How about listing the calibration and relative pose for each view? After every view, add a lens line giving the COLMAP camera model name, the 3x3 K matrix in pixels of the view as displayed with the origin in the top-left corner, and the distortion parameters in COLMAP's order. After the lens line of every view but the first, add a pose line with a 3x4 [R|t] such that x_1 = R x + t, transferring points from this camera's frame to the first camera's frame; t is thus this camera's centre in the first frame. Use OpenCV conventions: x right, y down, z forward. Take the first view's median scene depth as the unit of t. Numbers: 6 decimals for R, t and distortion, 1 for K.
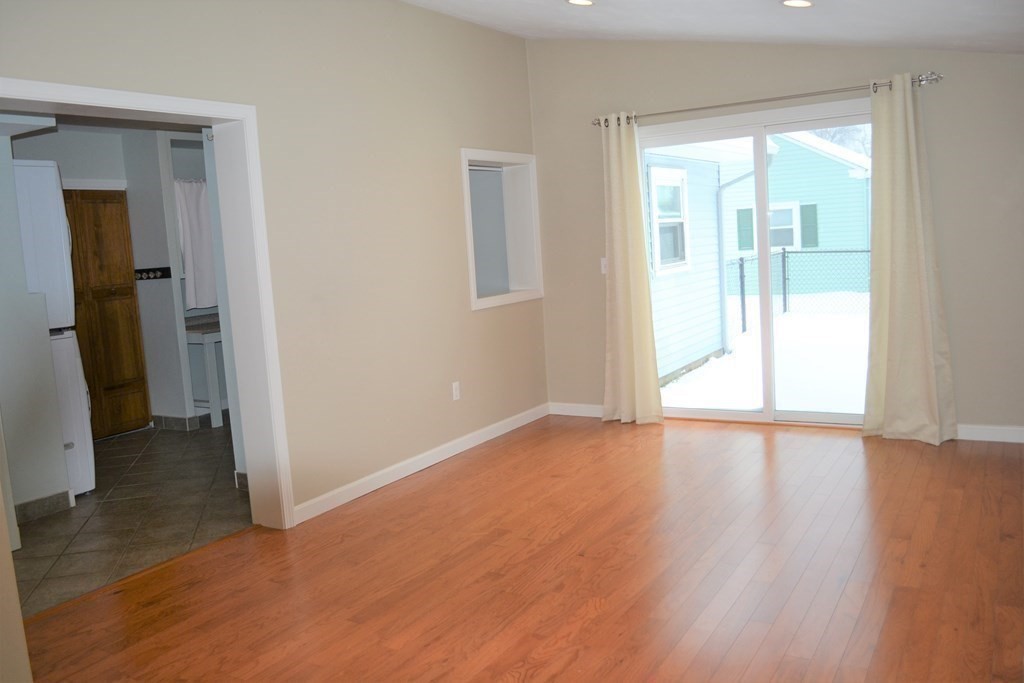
lens RADIAL K [[830.6, 0, 506.6], [0, 830.6, 344.4], [0, 0, 1]] dist [-0.095811, 0.039514]
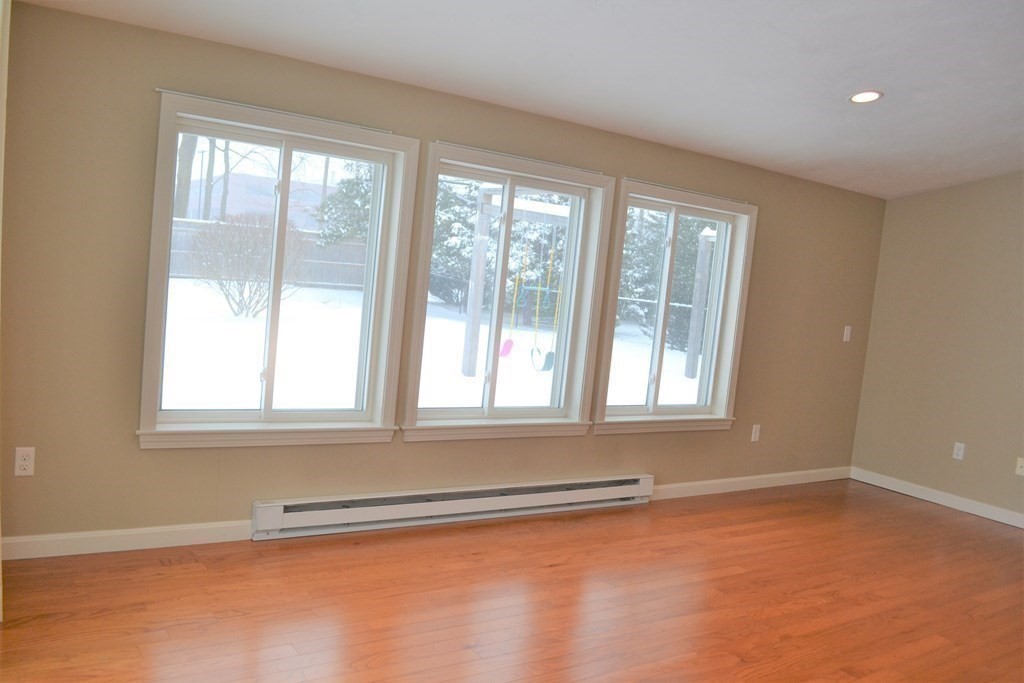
lens RADIAL K [[830.6, 0, 506.6], [0, 830.6, 344.4], [0, 0, 1]] dist [-0.095811, 0.039514]
pose [[-0.906878, -0.060834, 0.416979, -0.020852], [0.008226, 0.986781, 0.161852, -0.237363], [-0.421313, 0.150210, -0.894389, 2.099418]]
